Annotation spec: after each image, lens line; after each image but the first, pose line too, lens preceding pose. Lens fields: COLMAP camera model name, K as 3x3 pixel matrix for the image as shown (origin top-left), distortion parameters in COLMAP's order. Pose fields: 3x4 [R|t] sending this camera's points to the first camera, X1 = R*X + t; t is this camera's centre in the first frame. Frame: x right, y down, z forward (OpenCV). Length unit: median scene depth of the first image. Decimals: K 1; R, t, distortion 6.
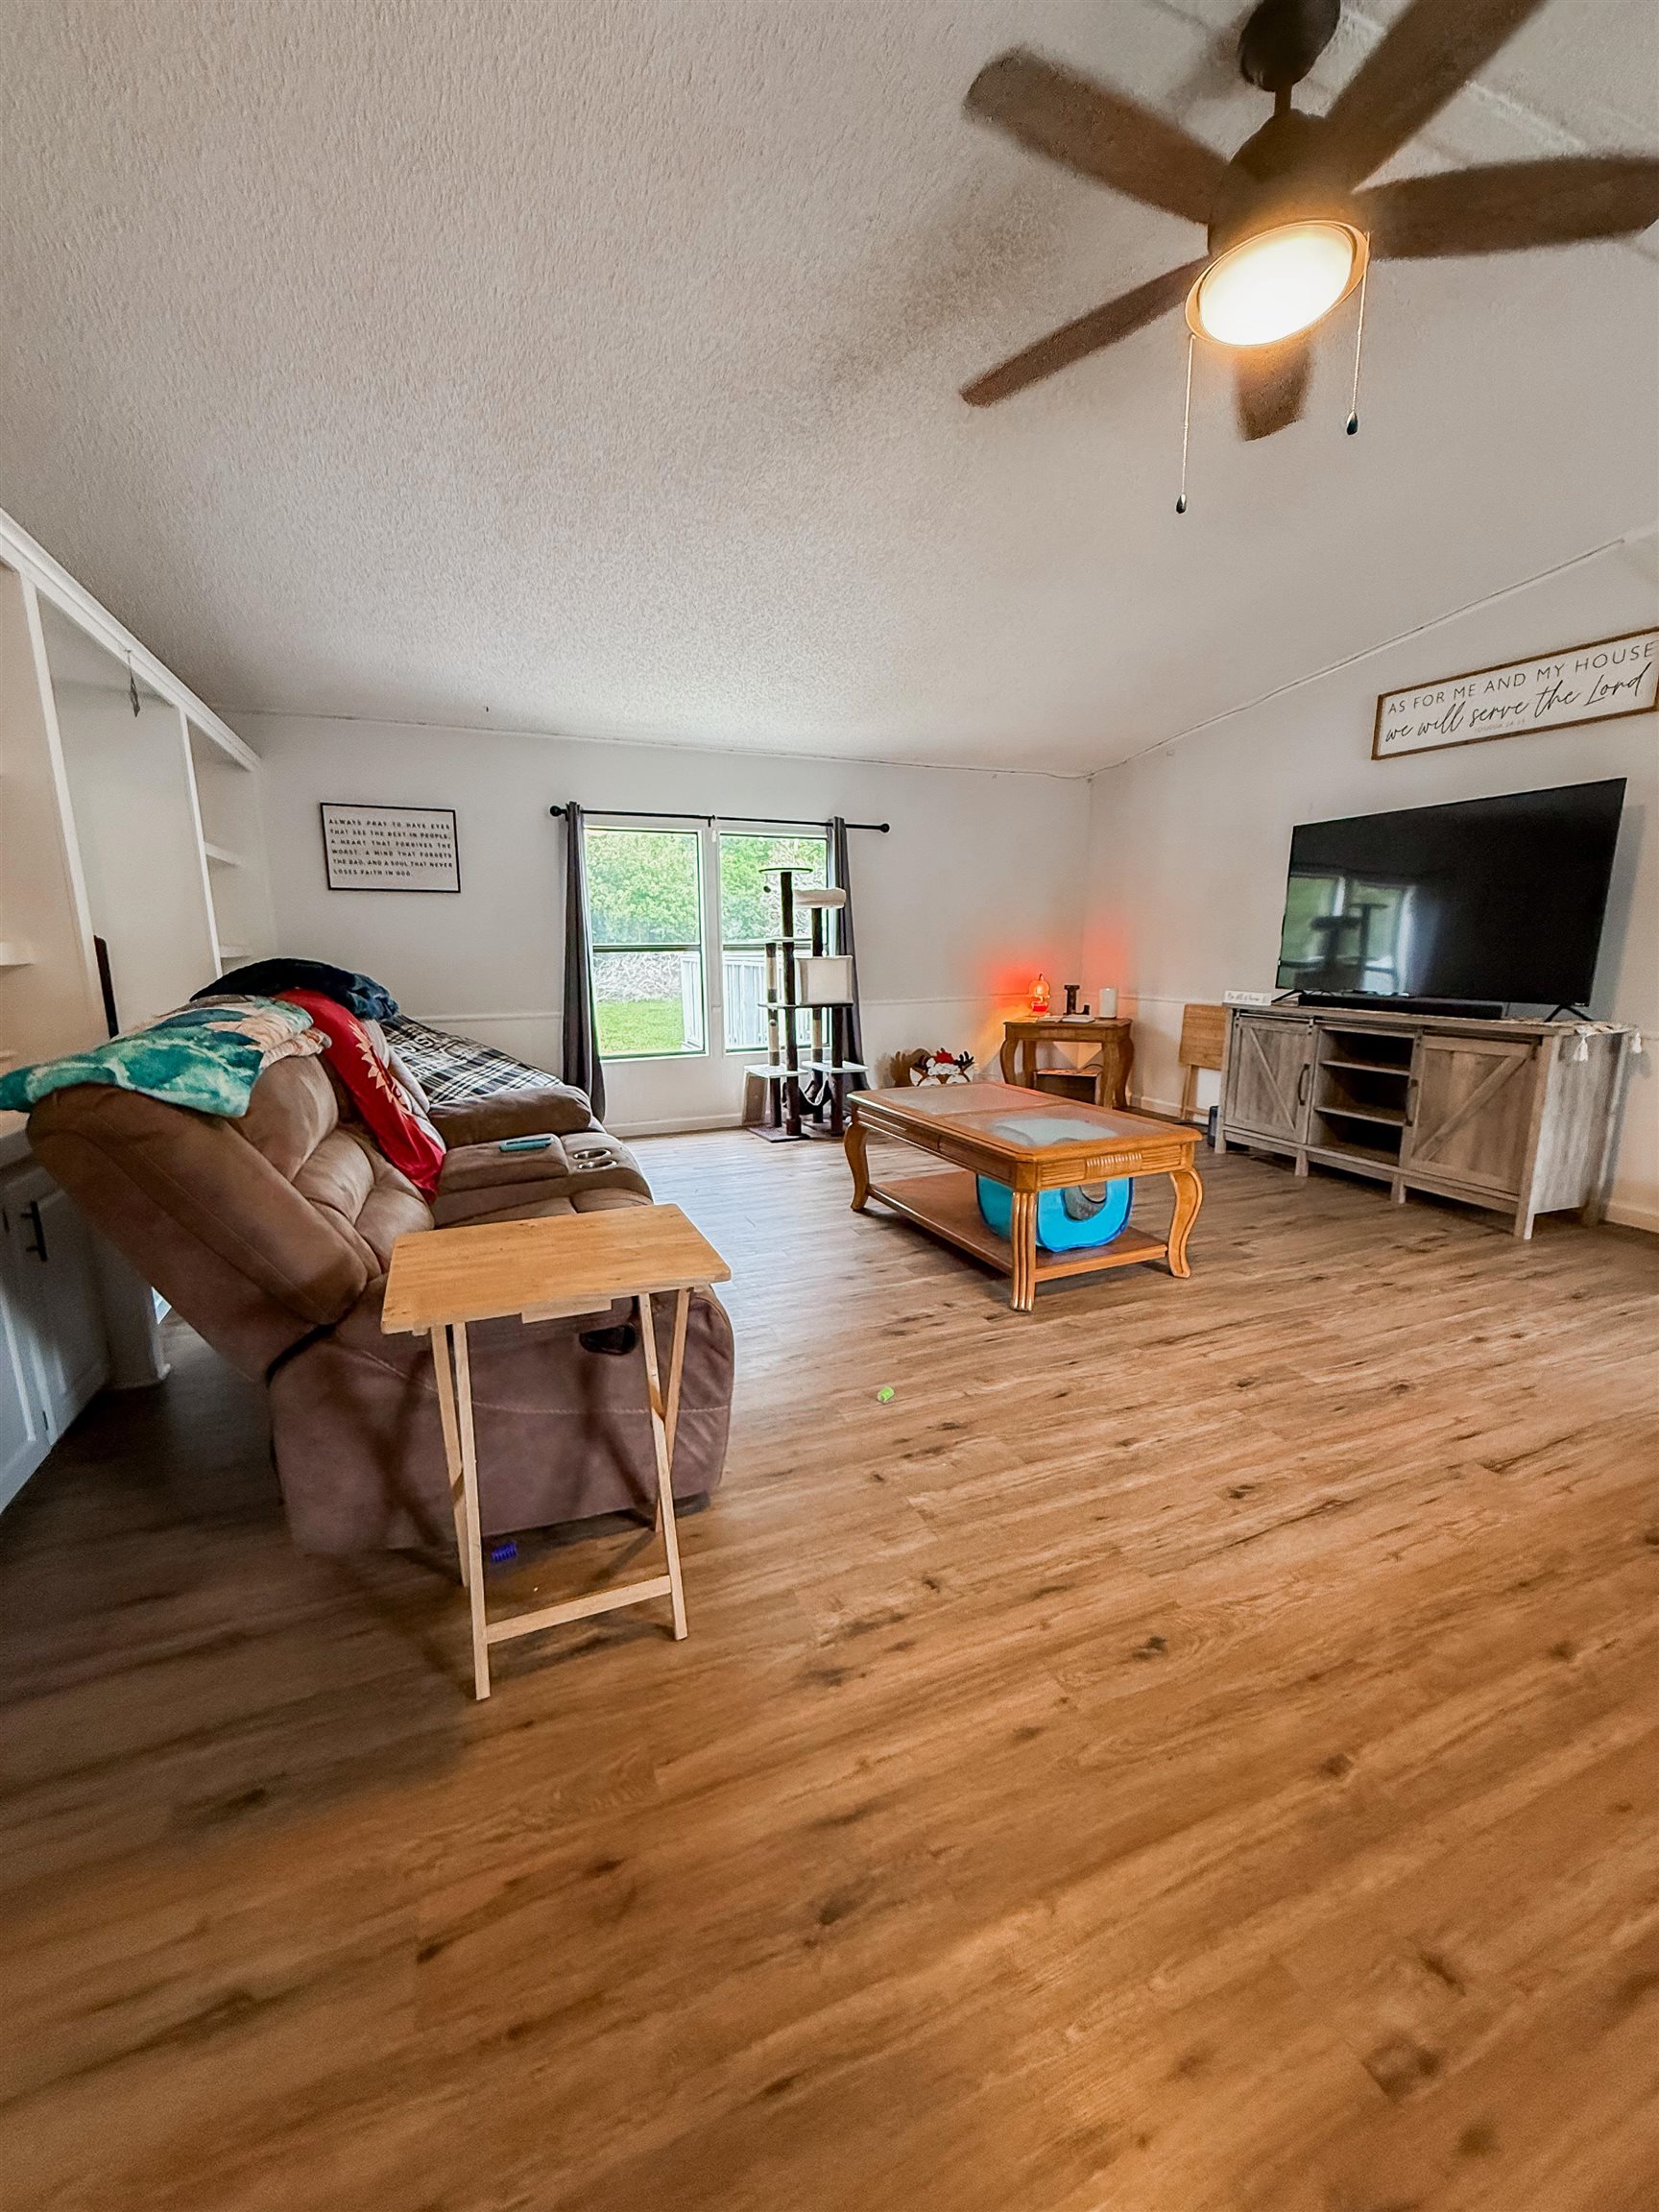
lens RADIAL K [[882.9, 0, 823.4], [0, 882.9, 1107.2], [0, 0, 1]] dist [-0.003740, 0.000504]
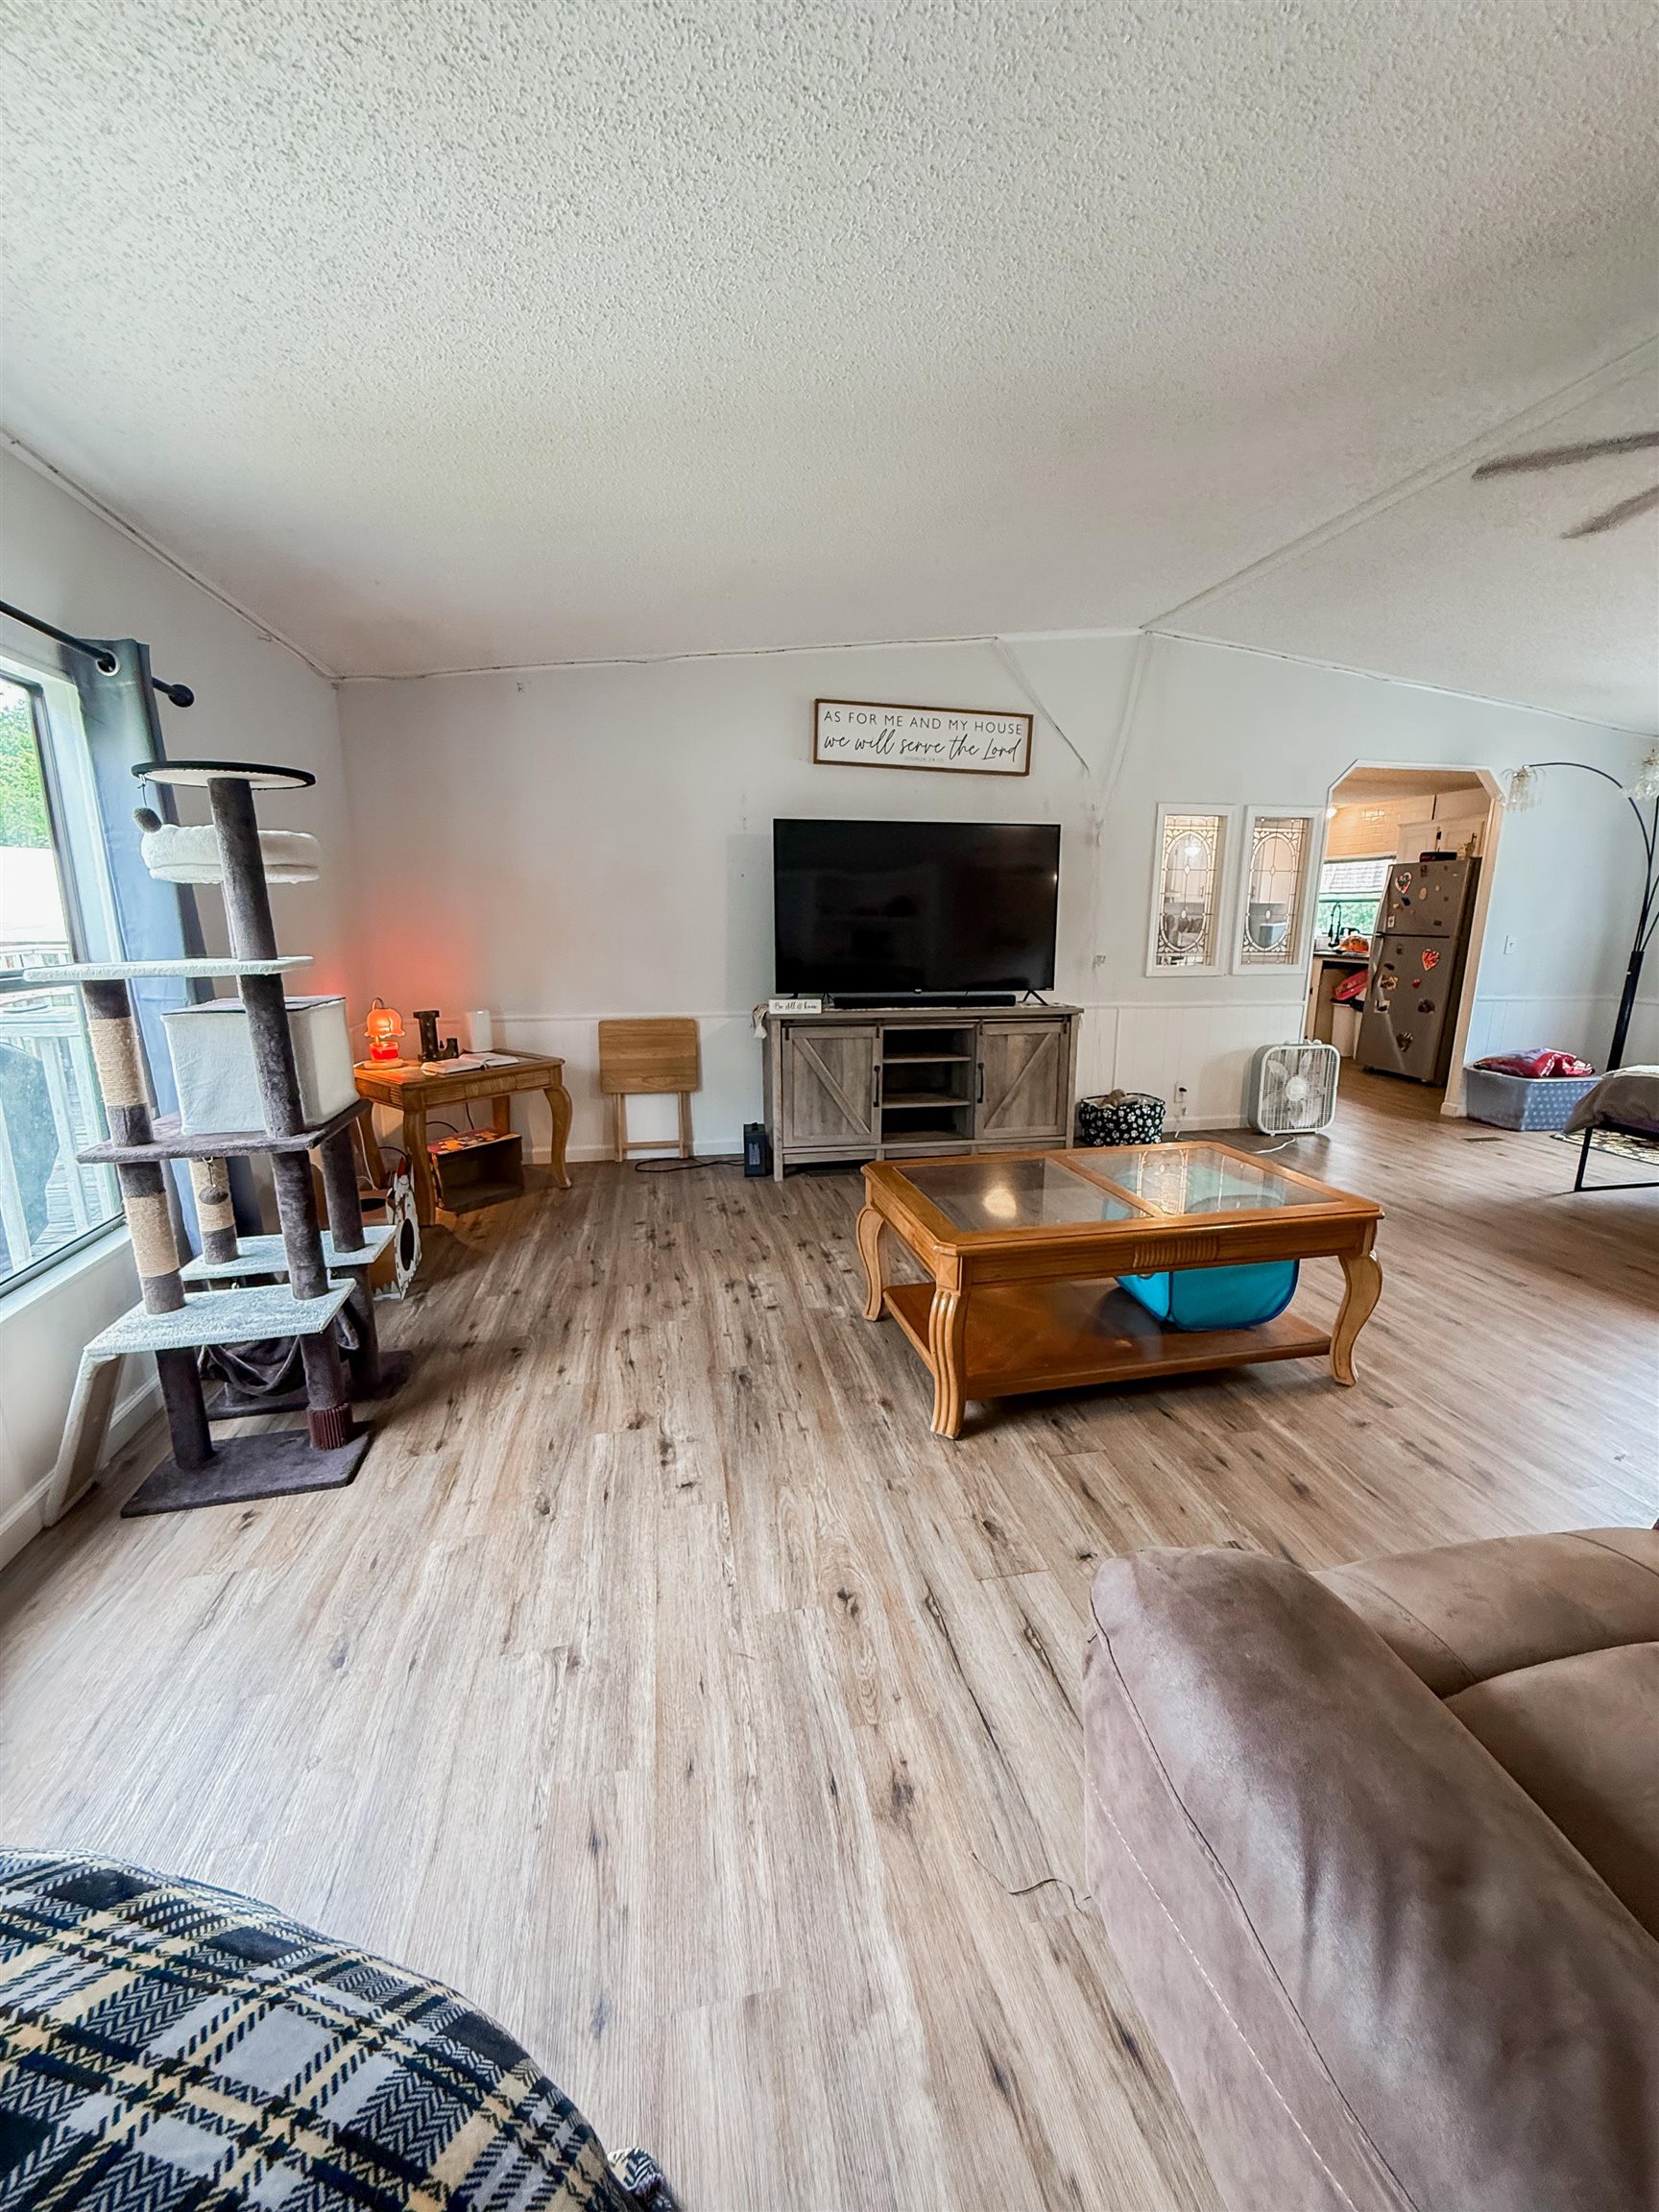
lens RADIAL K [[882.9, 0, 846.7], [0, 882.9, 1102.5], [0, 0, 1]] dist [-0.003740, 0.000504]
pose [[0.185822, -0.197362, 0.962558, -0.463567], [0.178338, 0.970124, 0.164485, -0.192289], [-0.966264, 0.141095, 0.215467, 0.877310]]
